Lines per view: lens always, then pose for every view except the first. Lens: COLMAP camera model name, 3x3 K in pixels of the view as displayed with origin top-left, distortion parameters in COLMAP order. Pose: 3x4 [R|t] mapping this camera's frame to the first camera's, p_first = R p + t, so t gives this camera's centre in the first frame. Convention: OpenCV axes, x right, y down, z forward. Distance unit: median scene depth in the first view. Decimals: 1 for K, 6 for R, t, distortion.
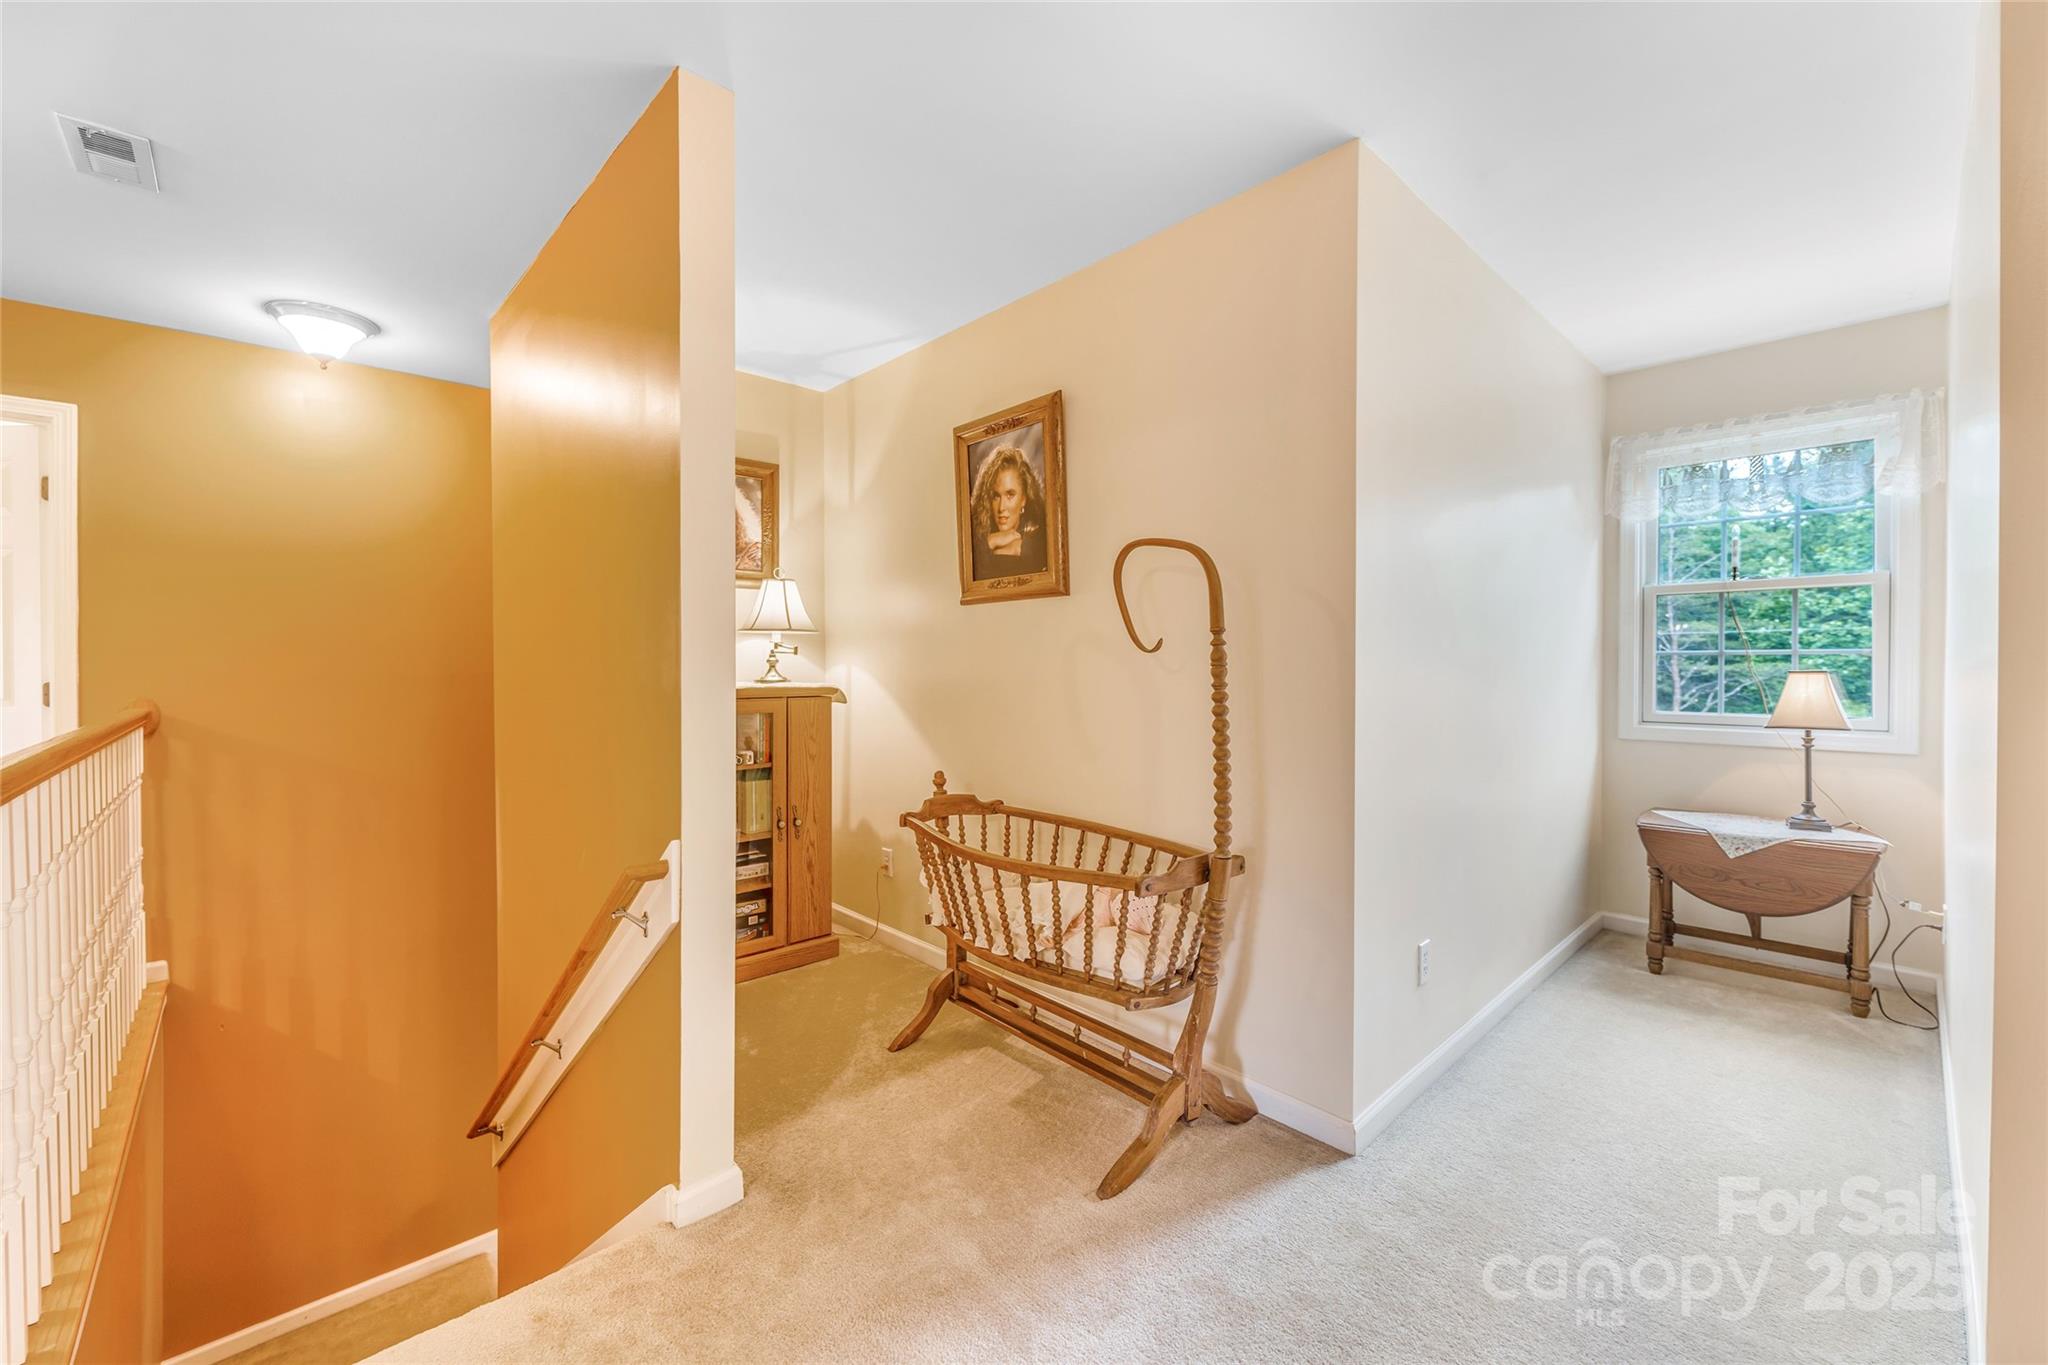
lens RADIAL K [[847.7, 0, 1017.0], [0, 847.7, 682.3], [0, 0, 1]] dist [0.005909, -0.003039]
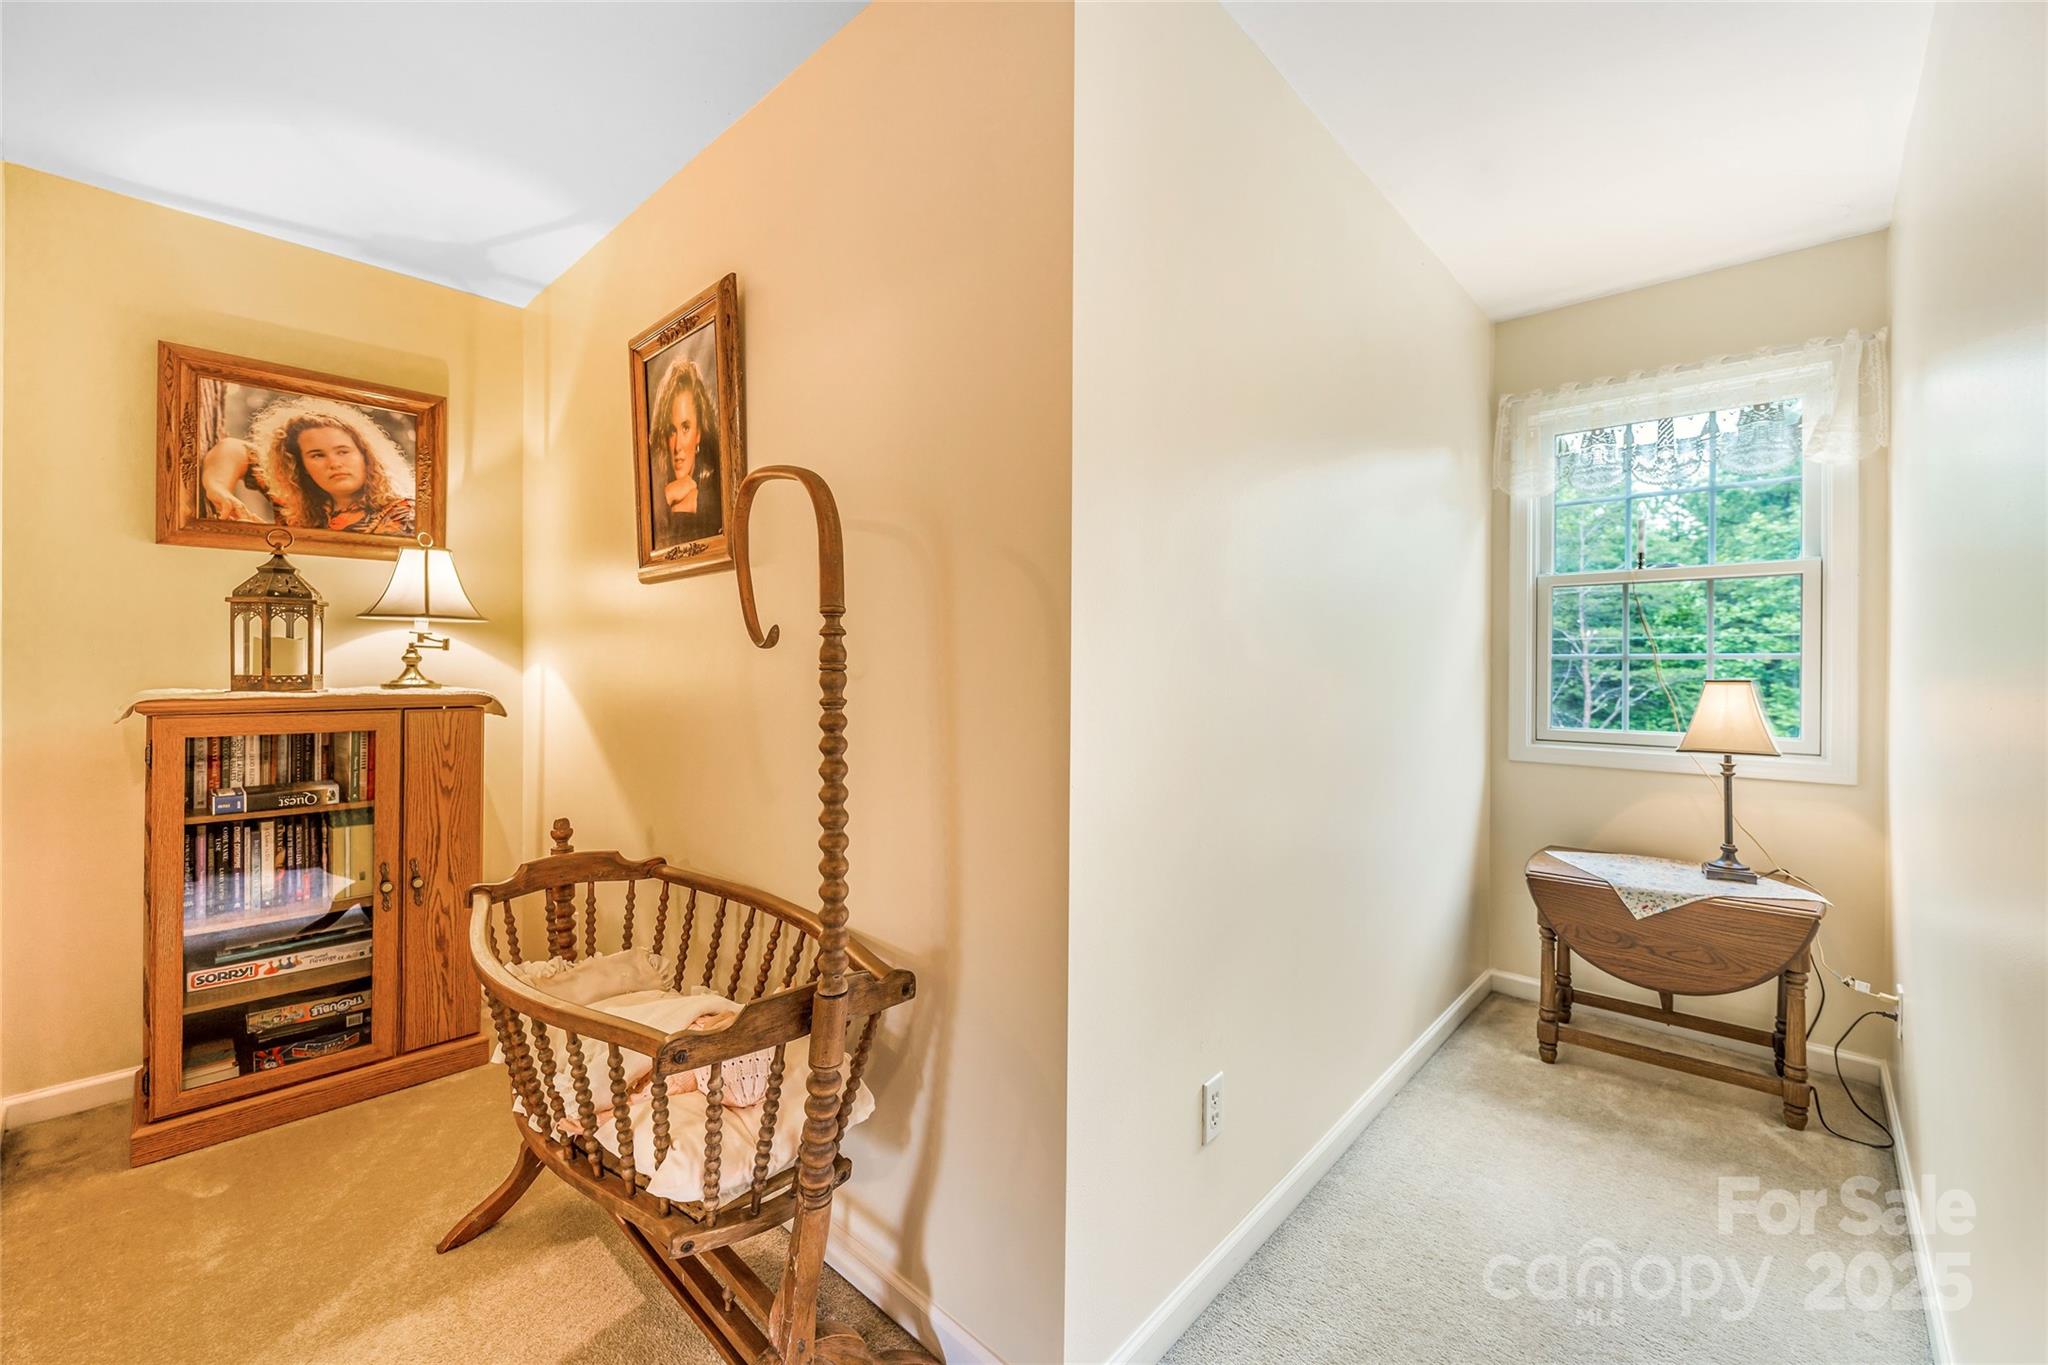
lens RADIAL K [[847.7, 0, 1029.6], [0, 847.7, 673.9], [0, 0, 1]] dist [0.005909, -0.003039]
pose [[0.996983, 0.006110, 0.077382, 0.213972], [-0.005276, 0.999926, -0.010971, -0.007234], [-0.077443, 0.010530, 0.996941, 0.253709]]
